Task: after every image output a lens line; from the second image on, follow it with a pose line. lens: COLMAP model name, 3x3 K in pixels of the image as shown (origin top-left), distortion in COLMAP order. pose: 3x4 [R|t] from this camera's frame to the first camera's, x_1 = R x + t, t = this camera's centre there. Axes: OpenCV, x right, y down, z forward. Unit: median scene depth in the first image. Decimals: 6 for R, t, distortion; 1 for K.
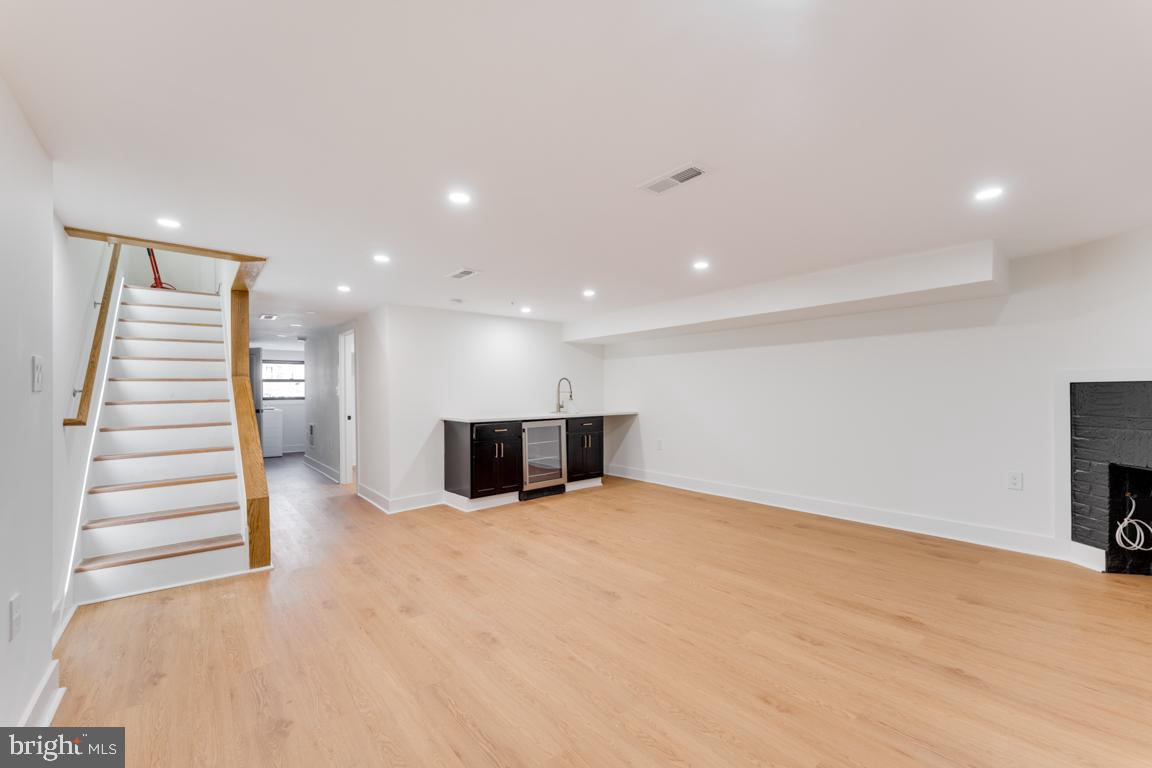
lens RADIAL K [[468.9, 0, 573.5], [0, 468.9, 391.7], [0, 0, 1]] dist [0.002587, -0.001035]
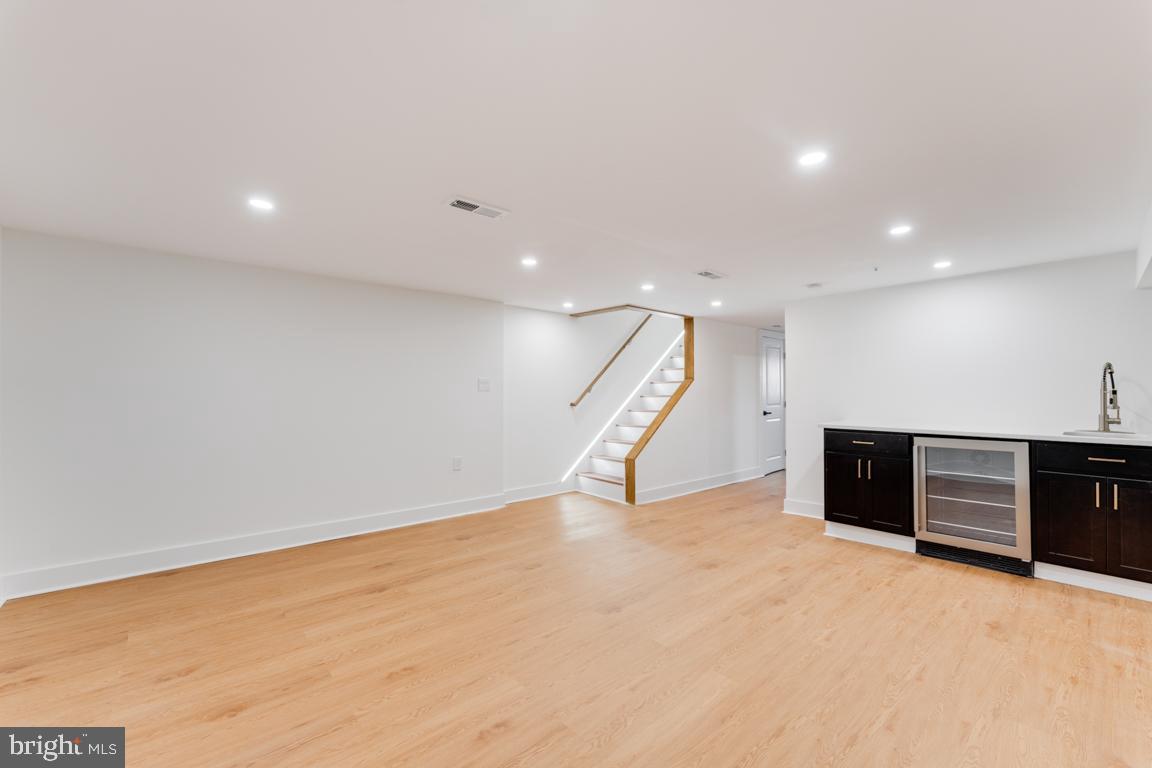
lens RADIAL K [[468.9, 0, 573.3], [0, 468.9, 382.7], [0, 0, 1]] dist [0.002587, -0.001035]
pose [[0.015382, -0.010744, -0.999824, 0.761184], [0.001670, 0.999941, -0.010720, -0.007445], [0.999880, -0.001505, 0.015399, 0.679014]]
